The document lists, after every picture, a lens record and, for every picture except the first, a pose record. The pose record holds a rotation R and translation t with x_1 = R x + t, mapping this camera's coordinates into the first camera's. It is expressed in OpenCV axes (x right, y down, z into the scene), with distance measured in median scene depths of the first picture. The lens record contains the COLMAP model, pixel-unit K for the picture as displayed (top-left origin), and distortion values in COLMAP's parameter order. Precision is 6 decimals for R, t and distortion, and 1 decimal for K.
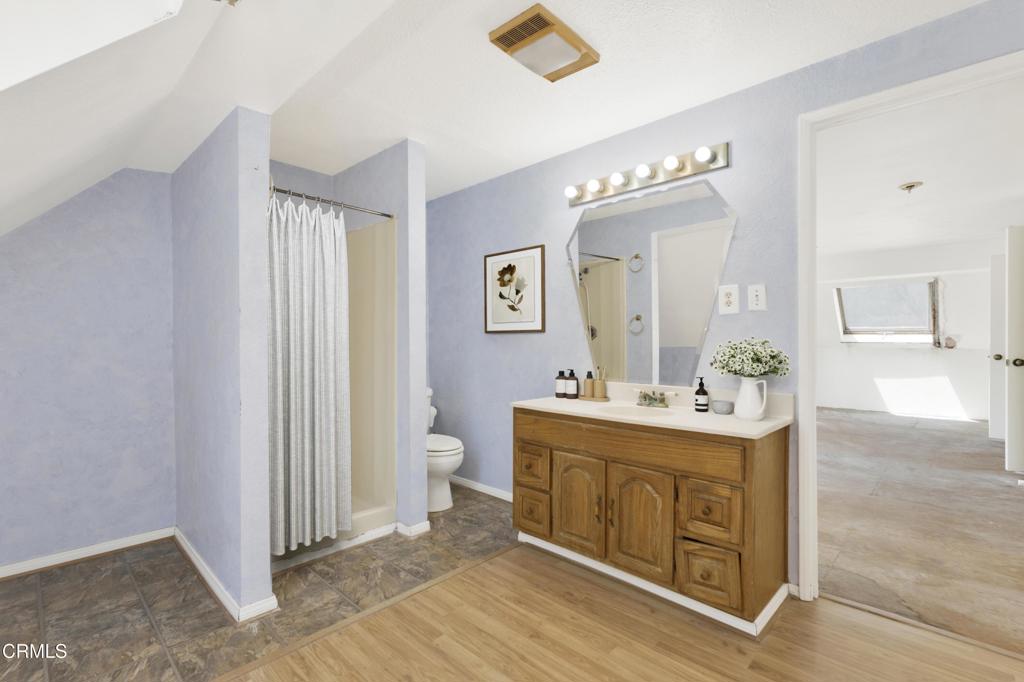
lens RADIAL K [[455.8, 0, 472.2], [0, 455.8, 347.6], [0, 0, 1]] dist [-0.010188, 0.000888]
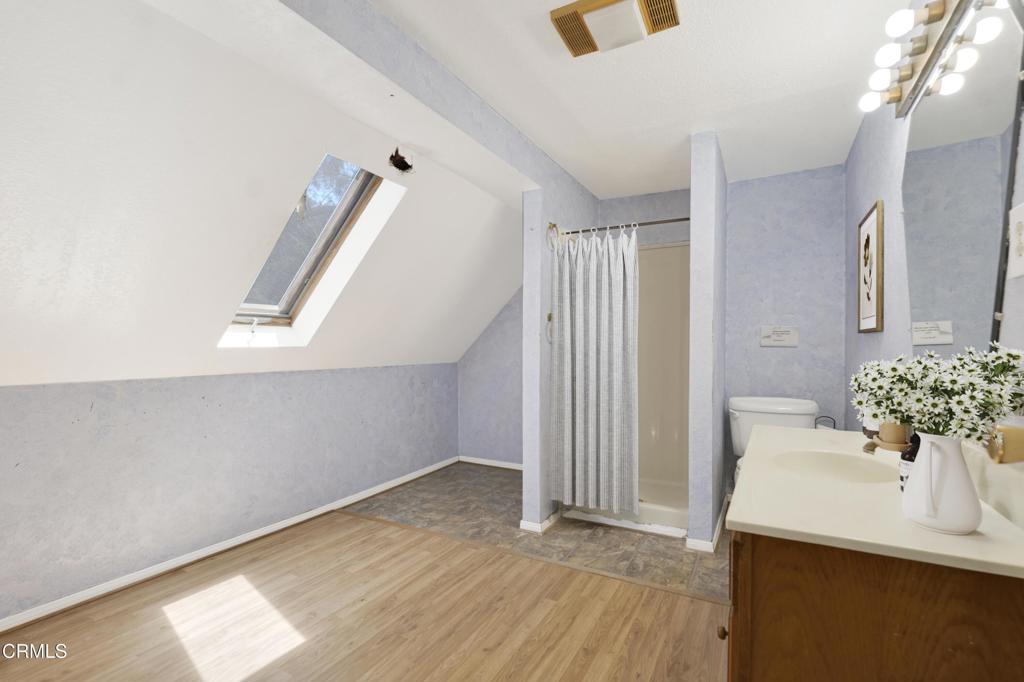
lens RADIAL K [[455.8, 0, 540.4], [0, 455.8, 354.2], [0, 0, 1]] dist [-0.010188, 0.000888]
pose [[0.321384, 0.017278, -0.946791, 0.767105], [-0.007387, 0.999849, 0.015739, -0.010229], [0.946920, 0.001935, 0.321463, 0.448652]]
